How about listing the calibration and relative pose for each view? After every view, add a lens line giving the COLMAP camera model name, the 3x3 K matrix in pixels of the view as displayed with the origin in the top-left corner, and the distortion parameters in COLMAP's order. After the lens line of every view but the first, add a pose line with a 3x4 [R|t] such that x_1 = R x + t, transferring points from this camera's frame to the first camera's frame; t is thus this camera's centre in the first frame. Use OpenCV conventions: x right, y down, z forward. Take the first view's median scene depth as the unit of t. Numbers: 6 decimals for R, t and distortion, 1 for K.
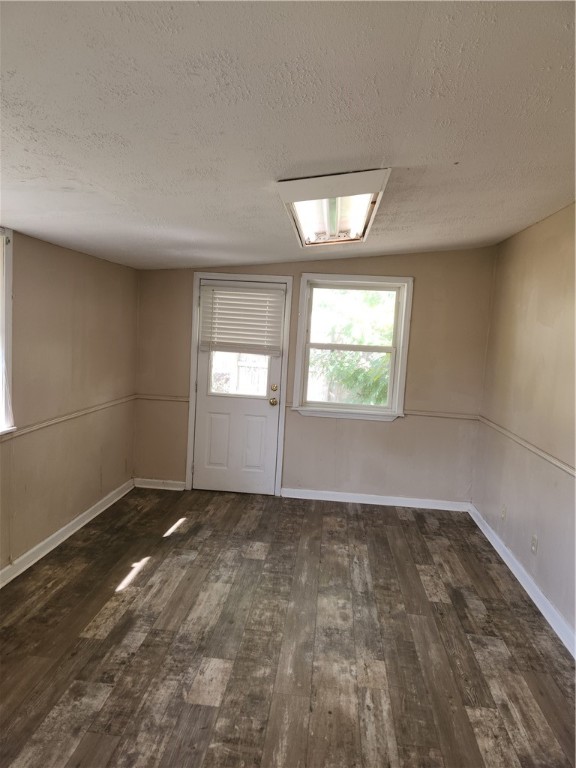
lens RADIAL K [[517.1, 0, 287.9], [0, 517.1, 380.4], [0, 0, 1]] dist [0.070578, -0.061906]
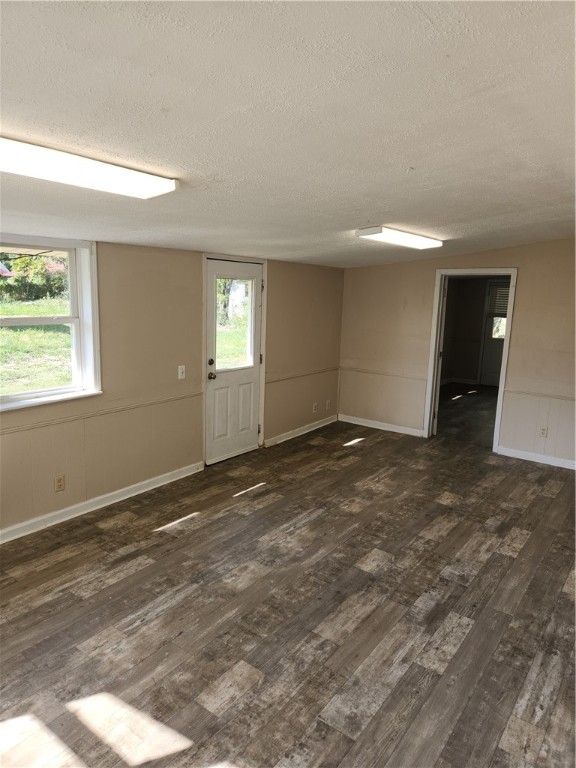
lens RADIAL K [[517.1, 0, 287.9], [0, 517.1, 380.4], [0, 0, 1]] dist [0.070578, -0.061906]
pose [[-0.852128, -0.158371, 0.498794, -0.682082], [-0.016123, 0.960603, 0.277455, -0.287827], [-0.523084, 0.228386, -0.821111, 1.719880]]
